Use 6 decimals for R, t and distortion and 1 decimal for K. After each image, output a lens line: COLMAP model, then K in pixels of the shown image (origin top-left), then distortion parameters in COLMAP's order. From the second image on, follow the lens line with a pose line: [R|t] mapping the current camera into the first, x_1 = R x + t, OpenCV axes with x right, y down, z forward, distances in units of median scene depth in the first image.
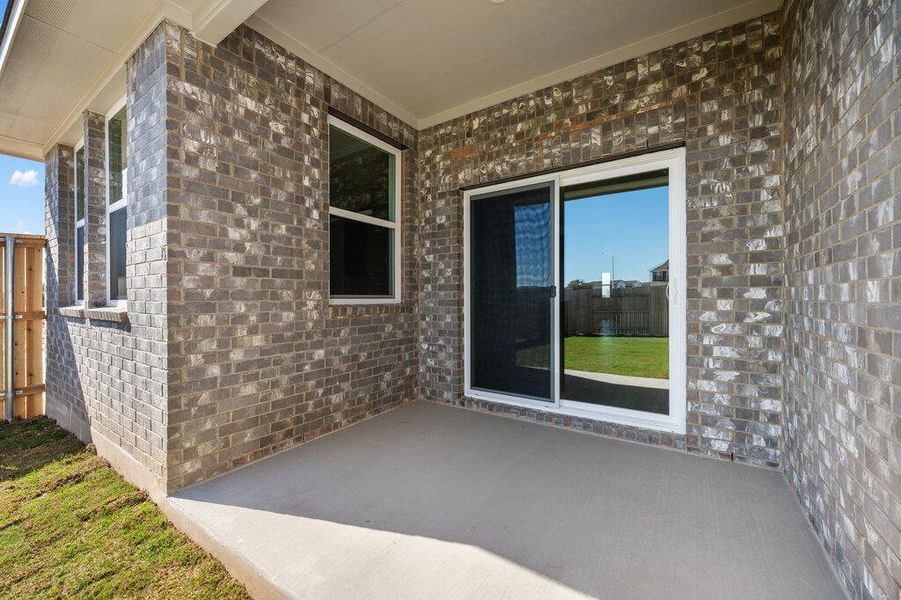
lens RADIAL K [[355.8, 0, 451.9], [0, 355.8, 299.7], [0, 0, 1]] dist [-0.002714, -0.000330]
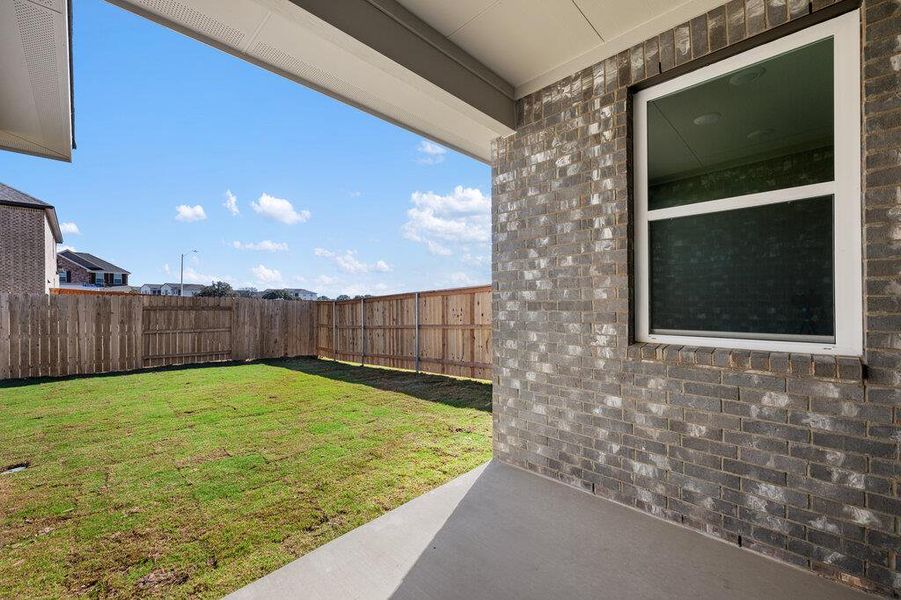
lens RADIAL K [[355.8, 0, 449.1], [0, 355.8, 302.9], [0, 0, 1]] dist [-0.002714, -0.000330]
pose [[-0.176120, 0.004467, -0.984359, 0.550604], [0.002120, 0.999989, 0.004158, -0.085726], [0.984366, -0.001355, -0.176128, 0.841006]]
